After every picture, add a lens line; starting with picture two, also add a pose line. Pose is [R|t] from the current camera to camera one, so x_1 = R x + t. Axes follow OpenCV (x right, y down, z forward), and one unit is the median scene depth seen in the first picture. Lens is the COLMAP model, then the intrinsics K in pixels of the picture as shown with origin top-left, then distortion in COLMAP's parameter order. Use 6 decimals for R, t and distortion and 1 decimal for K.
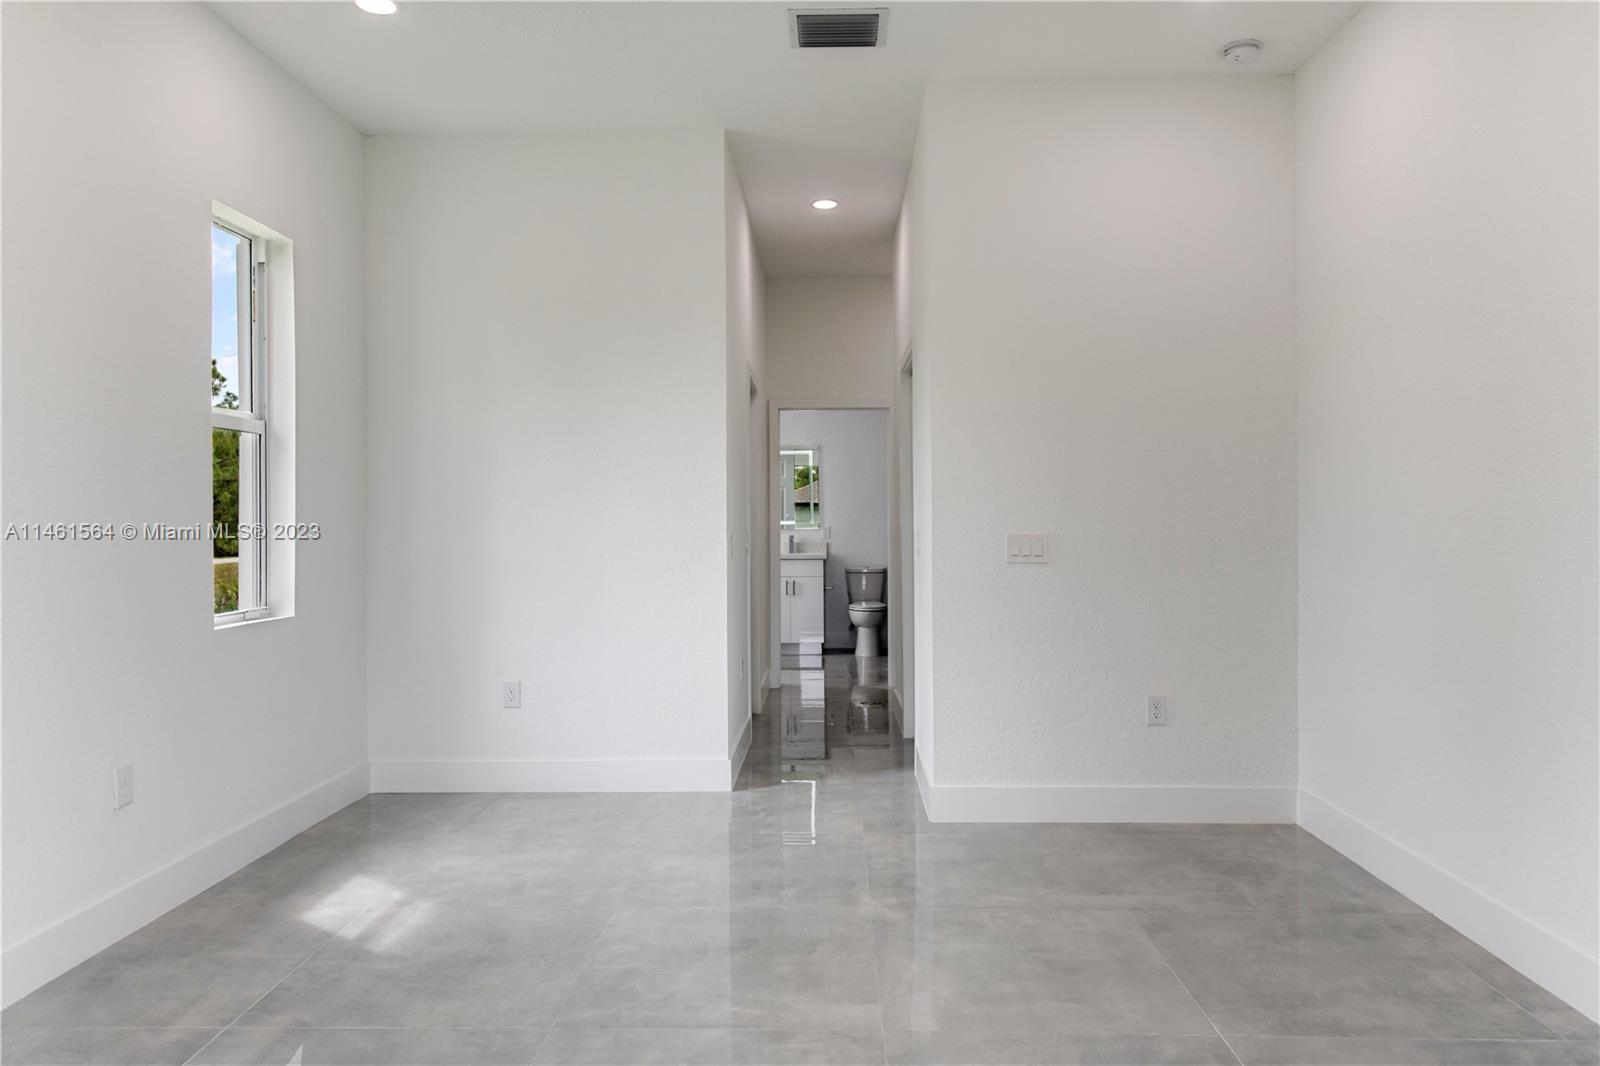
lens RADIAL K [[1086.2, 0, 792.2], [0, 1086.2, 491.5], [0, 0, 1]] dist [0.003018, 0.000686]
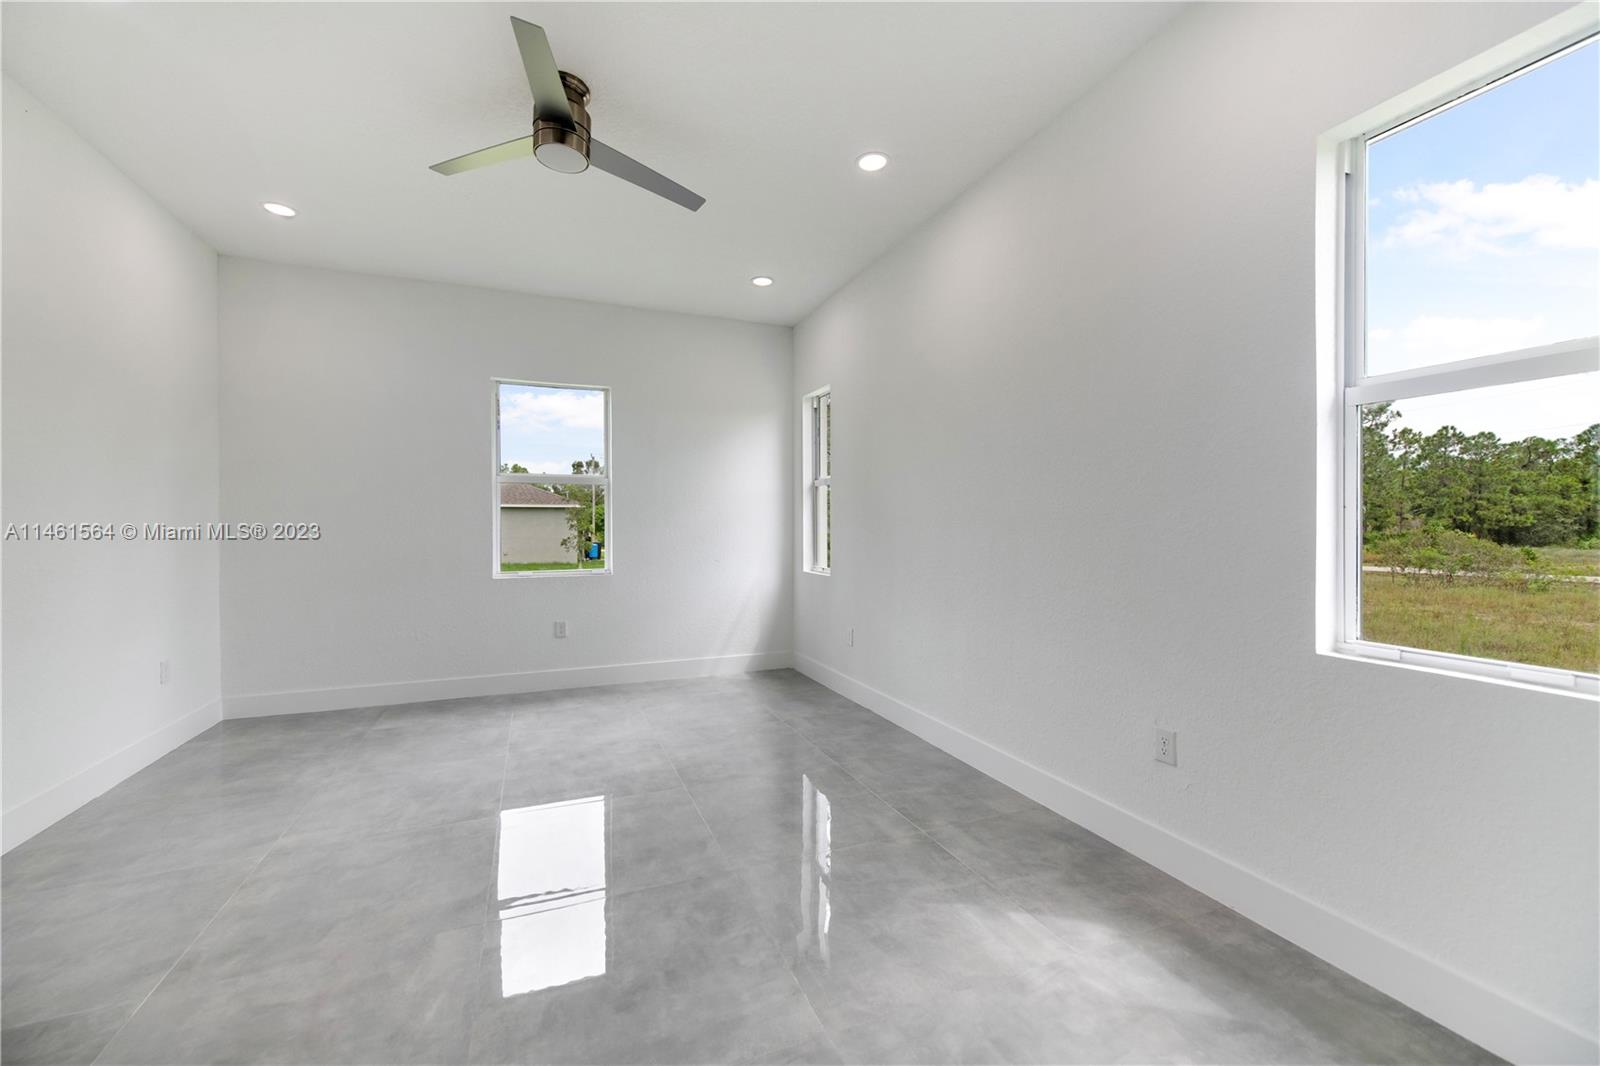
lens RADIAL K [[635.6, 0, 798.0], [0, 635.6, 530.6], [0, 0, 1]] dist [0.012301, -0.000129]
pose [[-0.910295, 0.013647, -0.413736, 0.038831], [0.020062, 0.999736, -0.011164, 0.029648], [0.413475, -0.018463, -0.910328, 1.365917]]
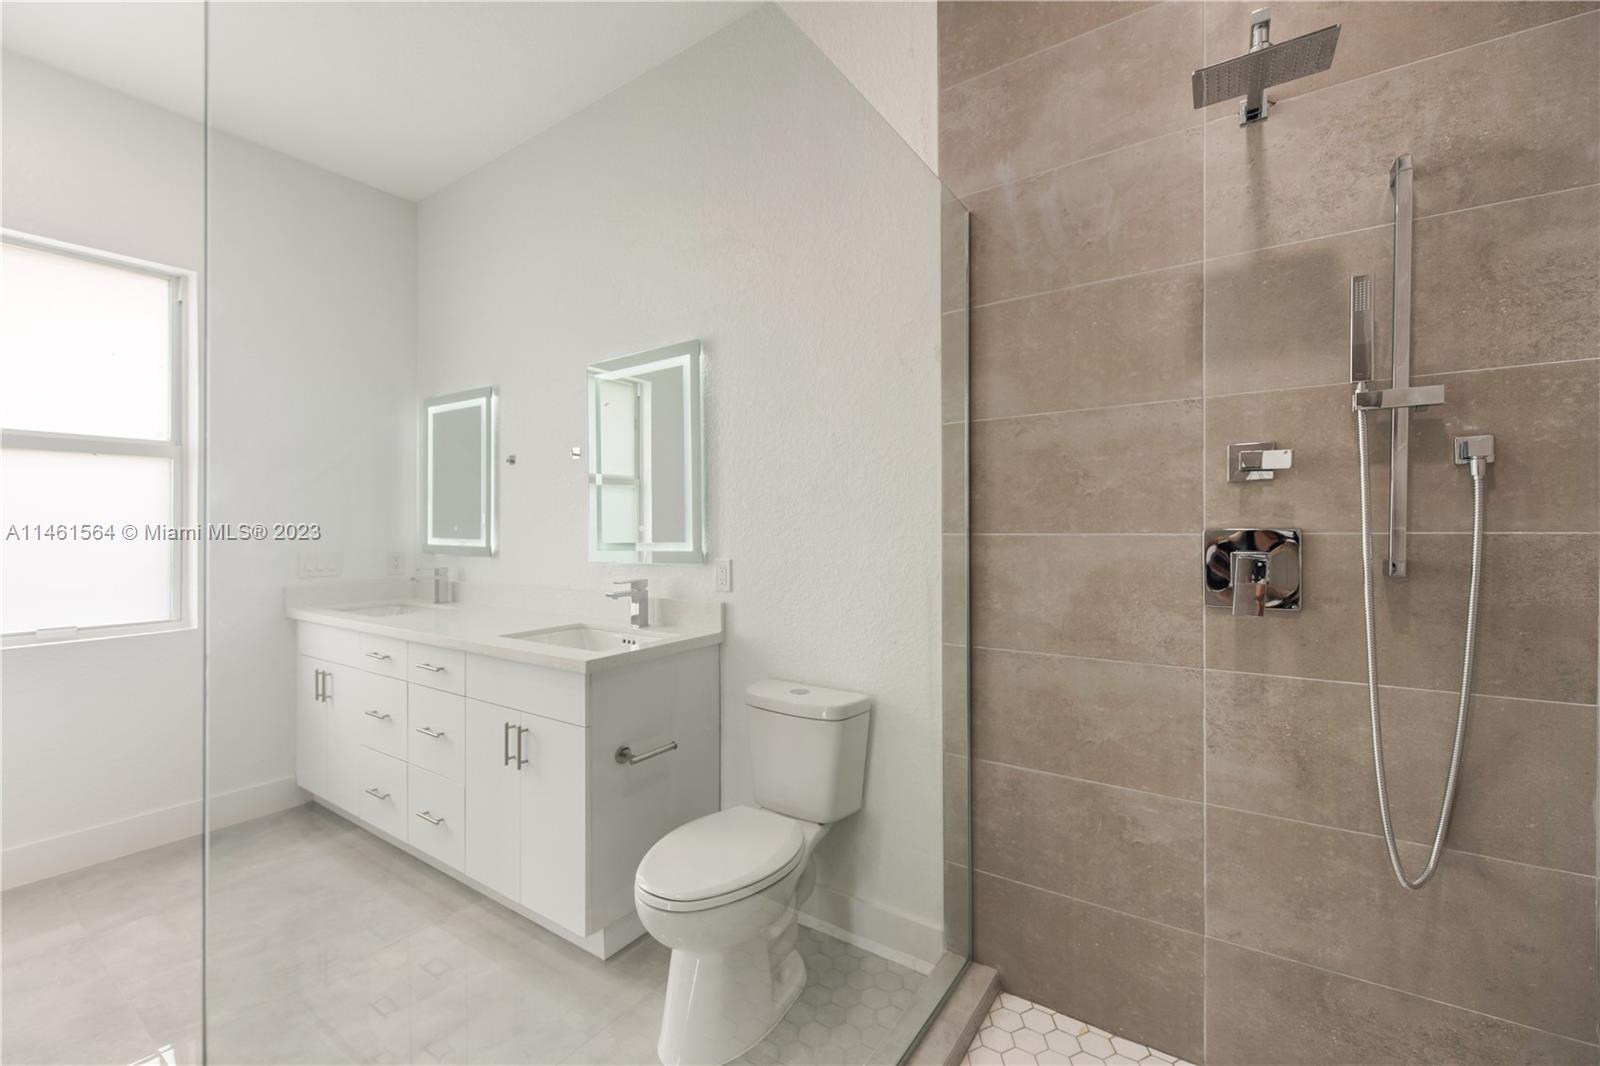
lens RADIAL K [[651.7, 0, 811.6], [0, 651.7, 524.6], [0, 0, 1]] dist [-0.002497, -0.000378]
pose [[0.853626, 0.006548, -0.520845, 0.487619], [0.007990, 0.999639, 0.025663, 0.043429], [0.520825, -0.026068, 0.853266, 2.369578]]
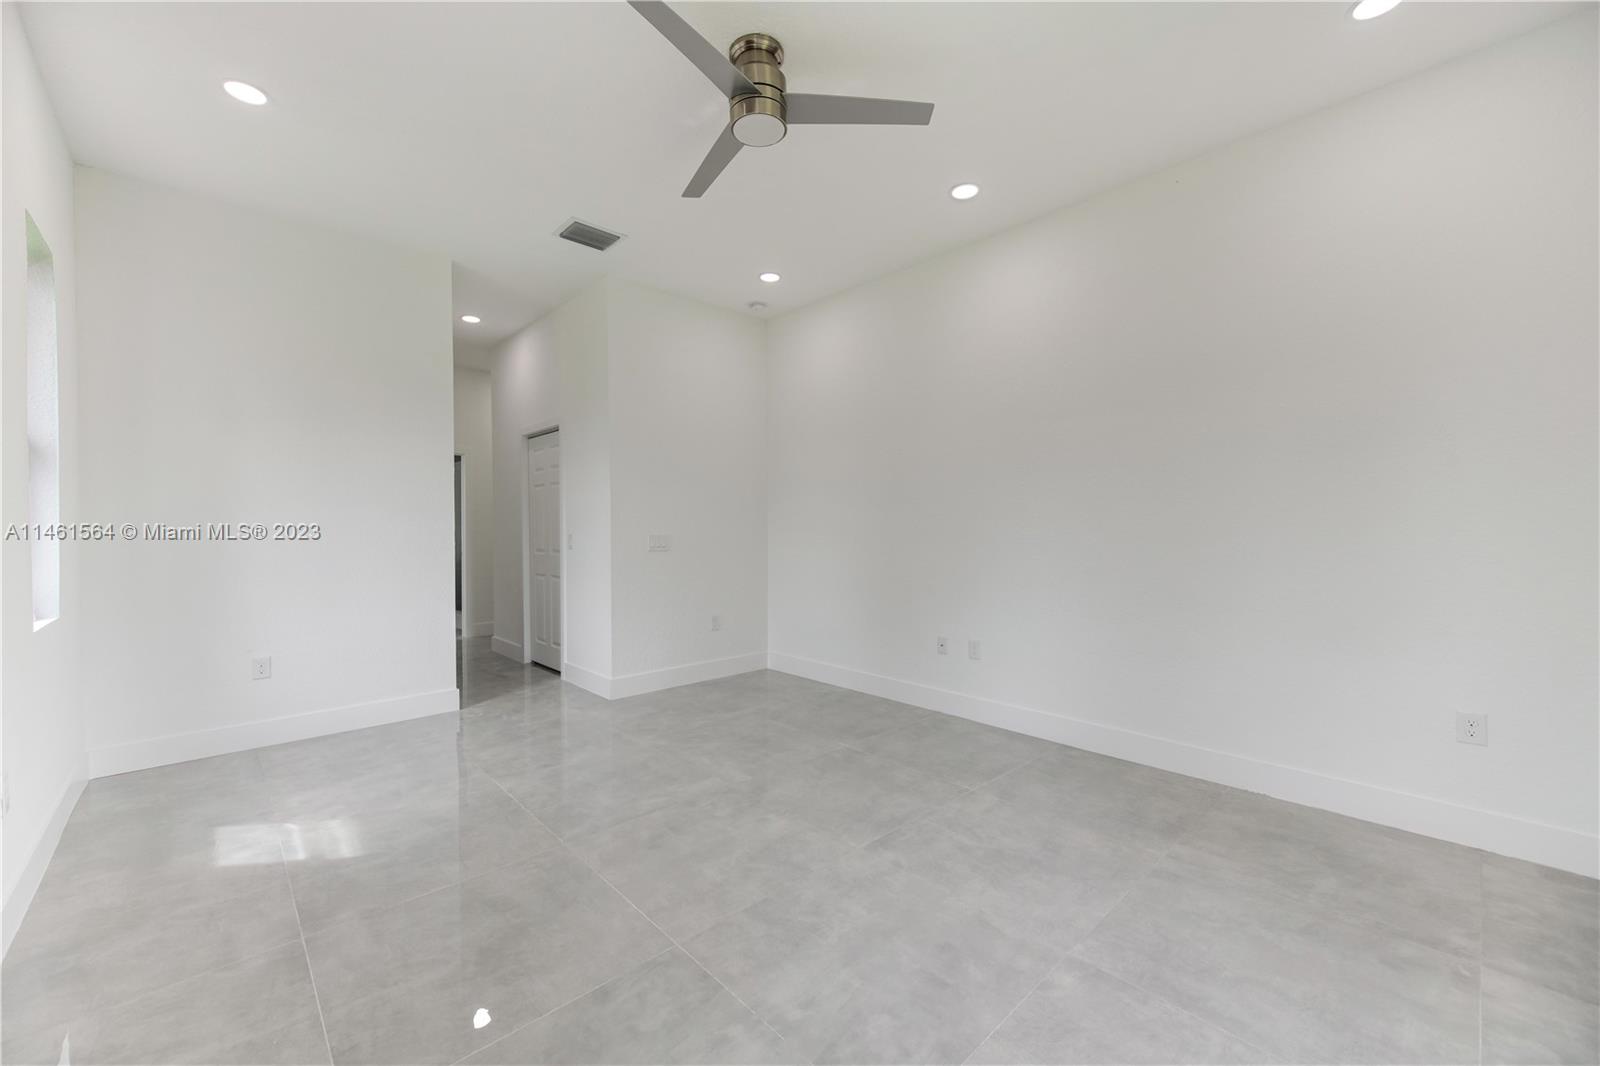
lens RADIAL K [[639.3, 0, 800.8], [0, 639.3, 518.6], [0, 0, 1]] dist [0.002994, -0.000013]
pose [[0.702425, 0.012206, 0.711653, -0.484720], [-0.019974, 0.999797, 0.002568, 0.003186], [-0.711477, -0.016018, 0.702526, 0.072224]]
